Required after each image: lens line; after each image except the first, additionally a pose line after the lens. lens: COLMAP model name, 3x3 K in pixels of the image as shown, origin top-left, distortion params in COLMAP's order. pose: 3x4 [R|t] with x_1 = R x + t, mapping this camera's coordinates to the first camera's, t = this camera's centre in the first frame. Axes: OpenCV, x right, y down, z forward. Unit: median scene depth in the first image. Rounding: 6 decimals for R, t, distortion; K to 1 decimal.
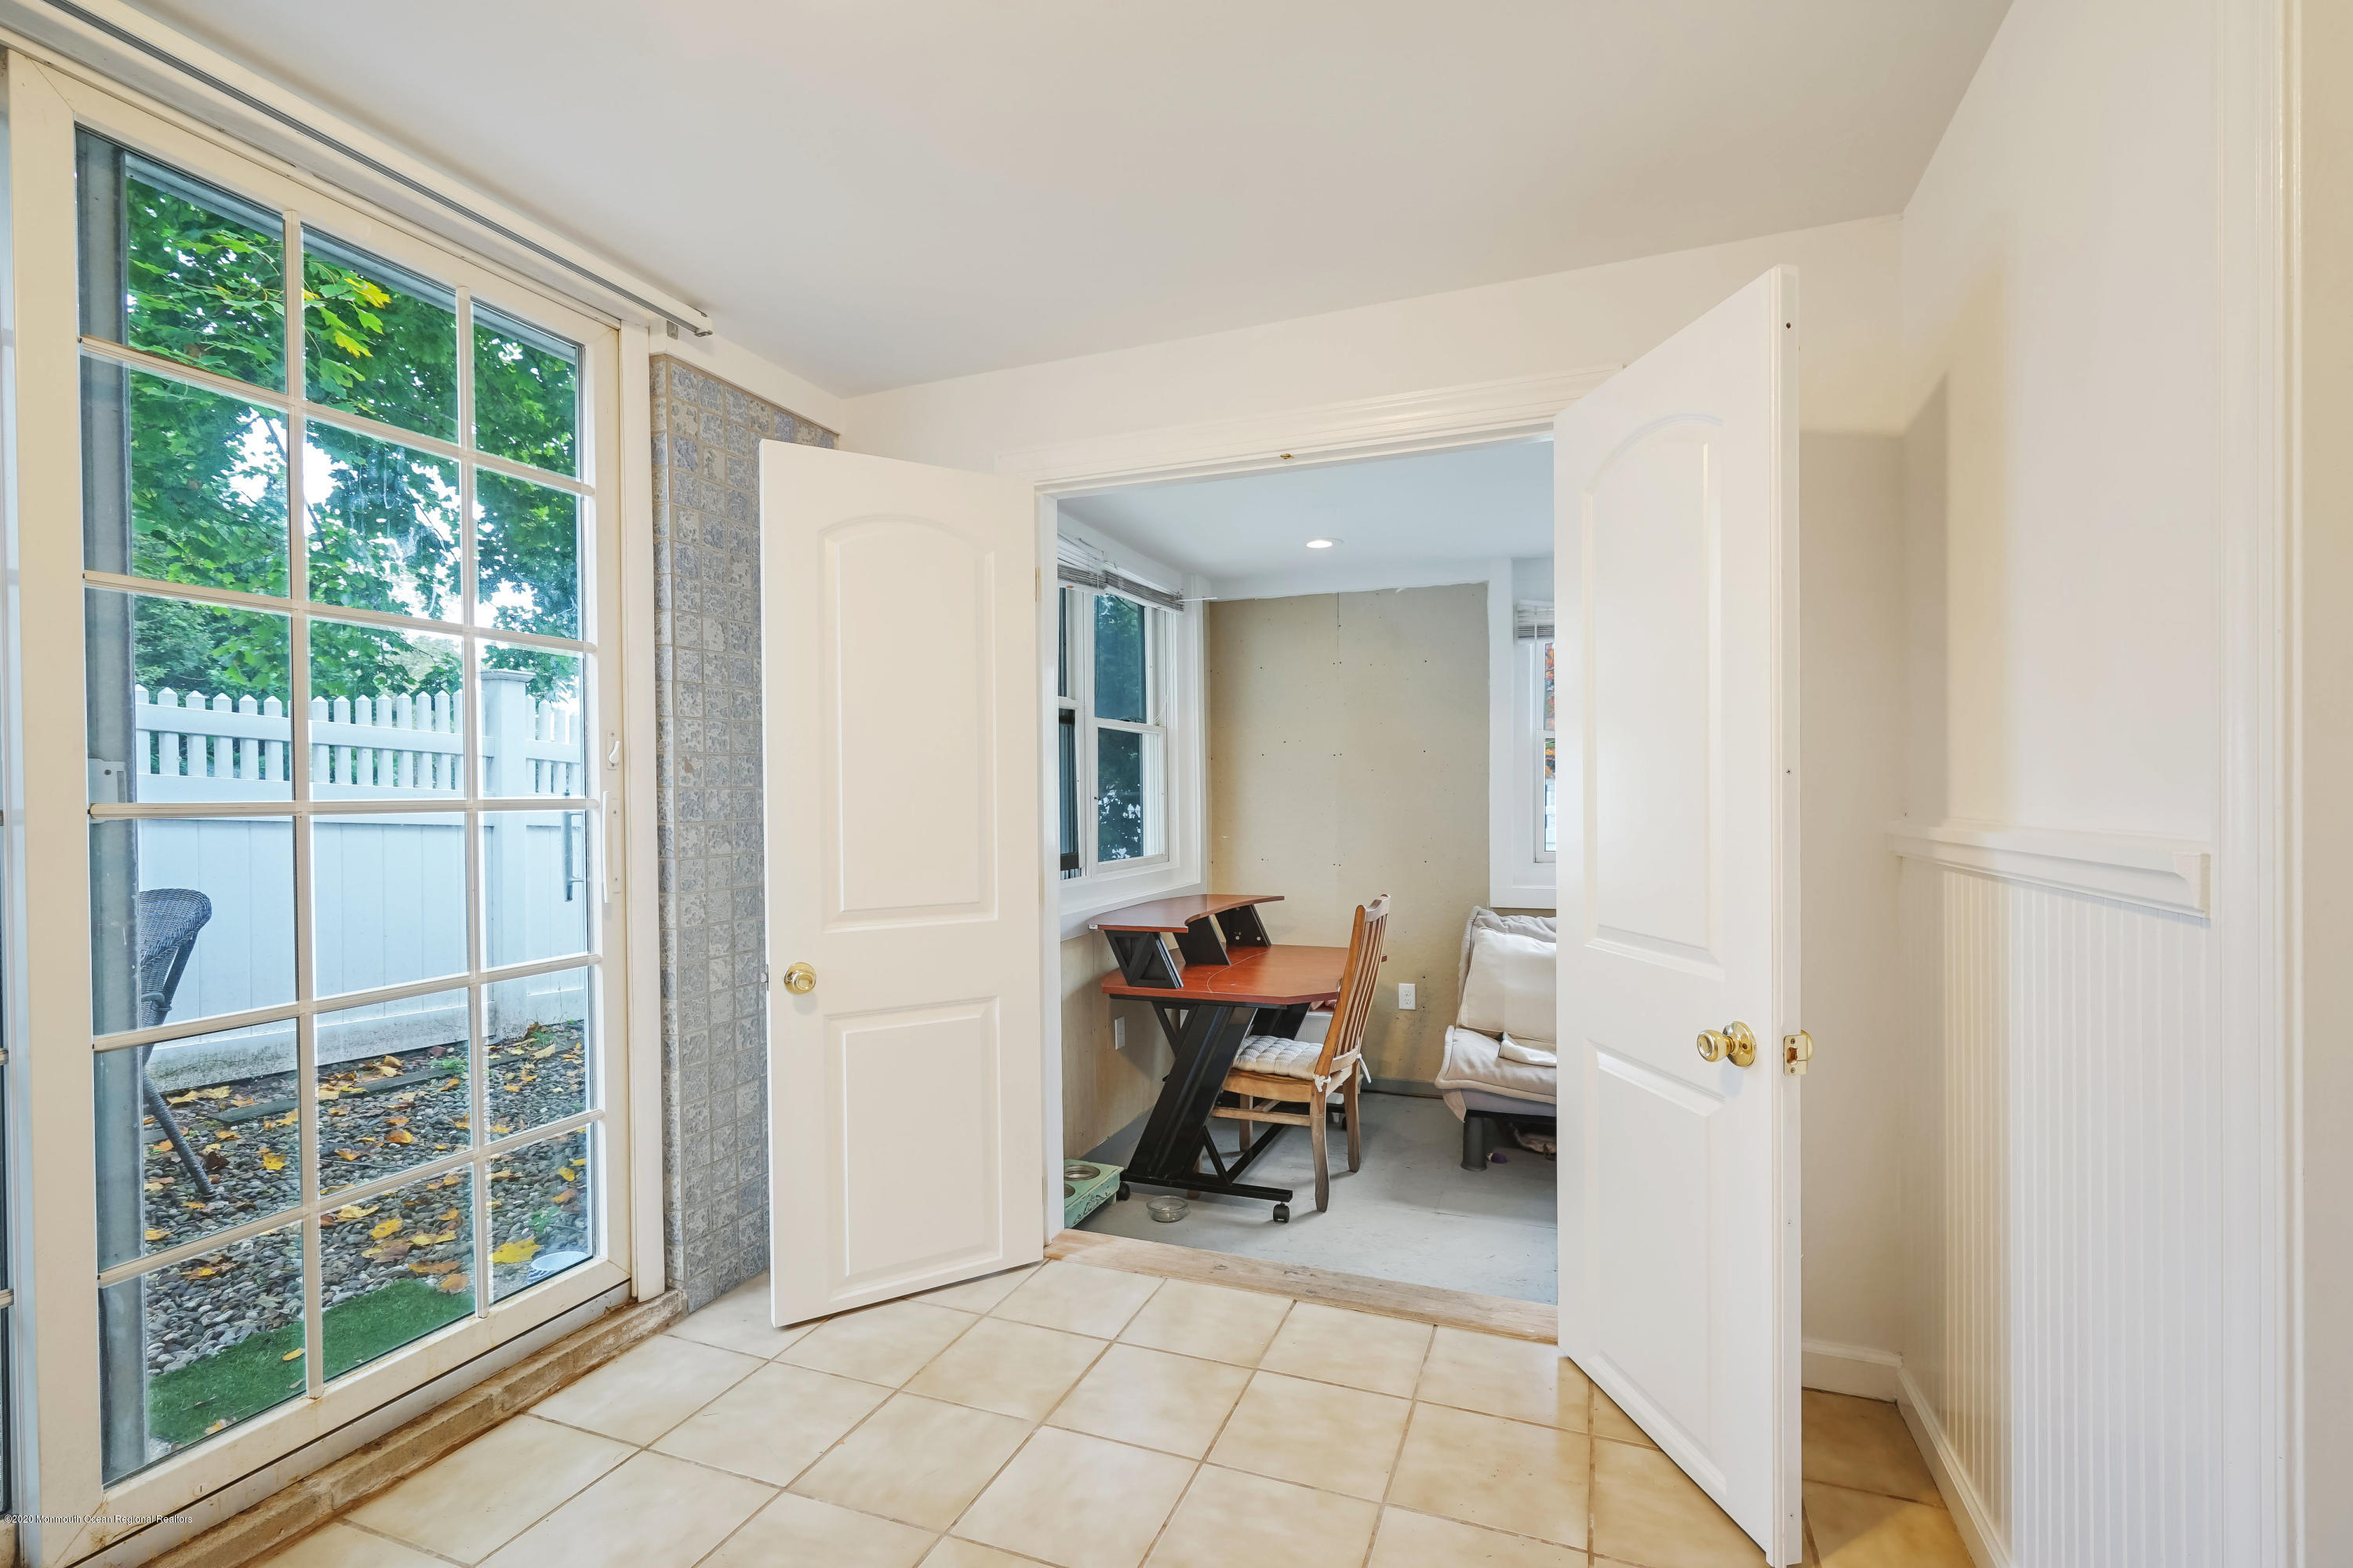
lens RADIAL K [[1059.2, 0, 1182.9], [0, 1059.2, 802.4], [0, 0, 1]] dist [-0.015679, 0.009820]
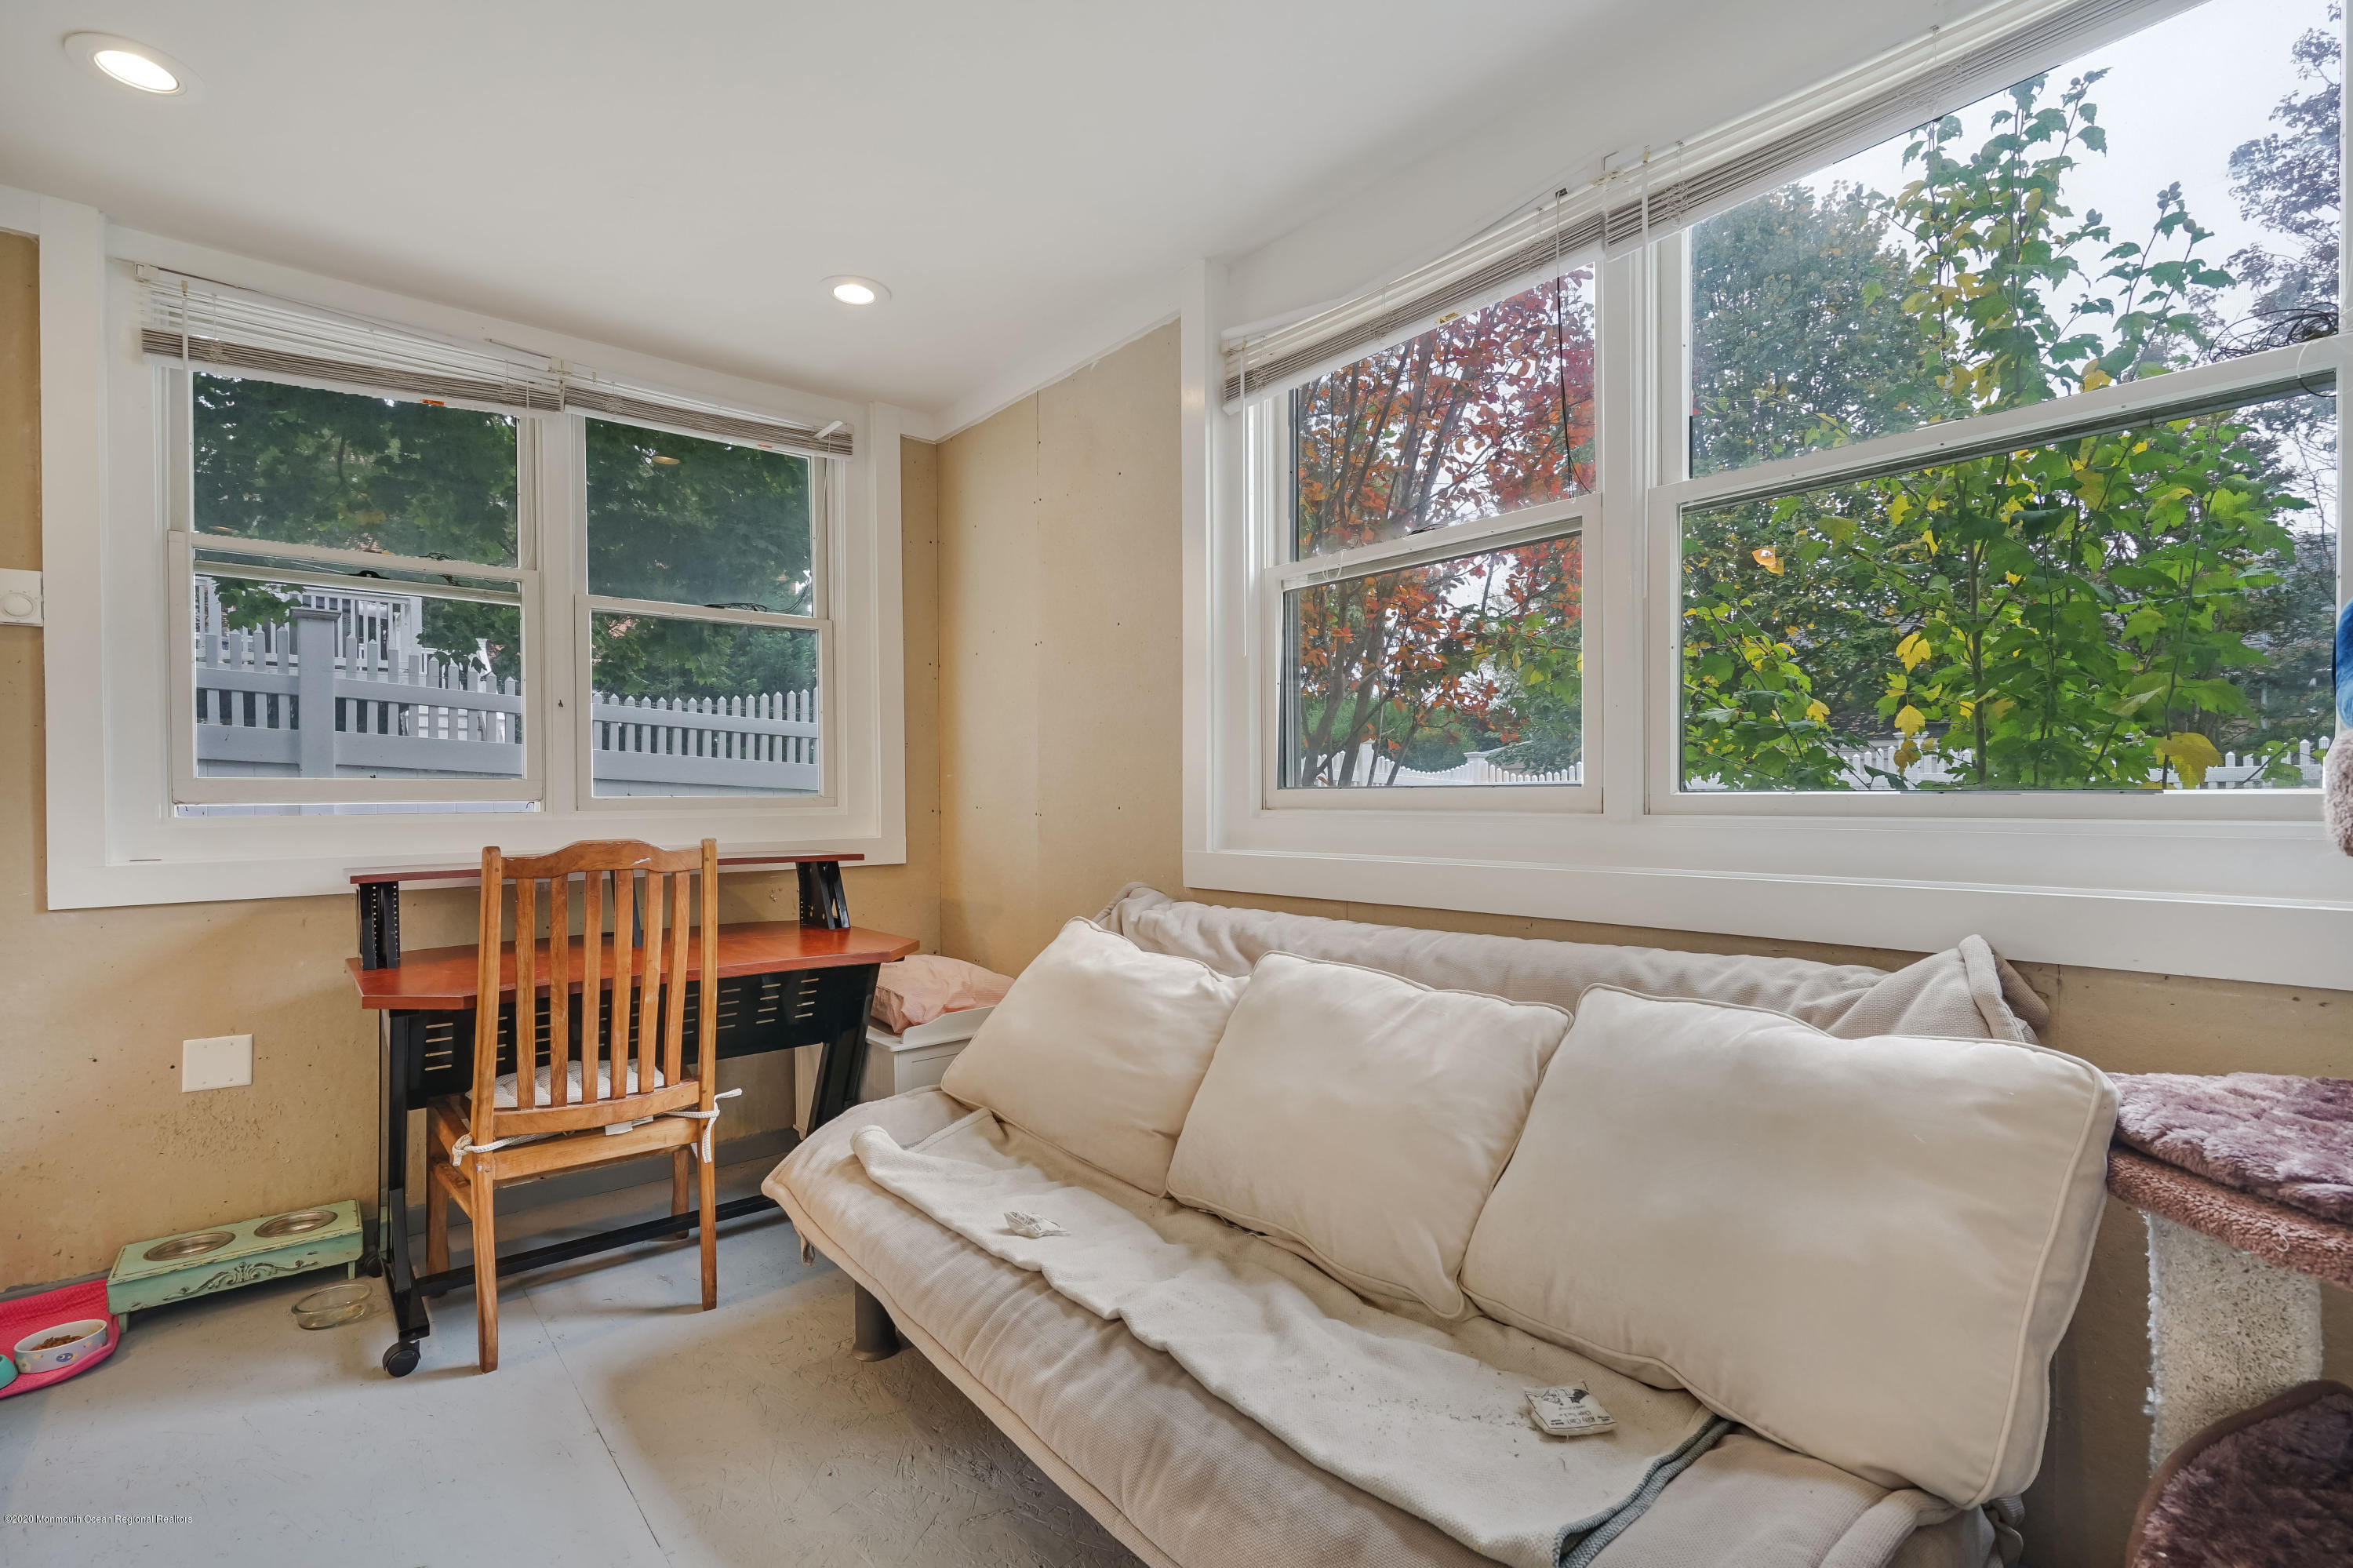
lens RADIAL K [[1059.2, 0, 1182.9], [0, 1059.2, 802.4], [0, 0, 1]] dist [-0.015679, 0.009820]
pose [[0.883384, 0.009236, -0.468559, 0.576274], [-0.010255, 0.999947, 0.000376, 0.054124], [0.468538, 0.004473, 0.883432, 0.518488]]
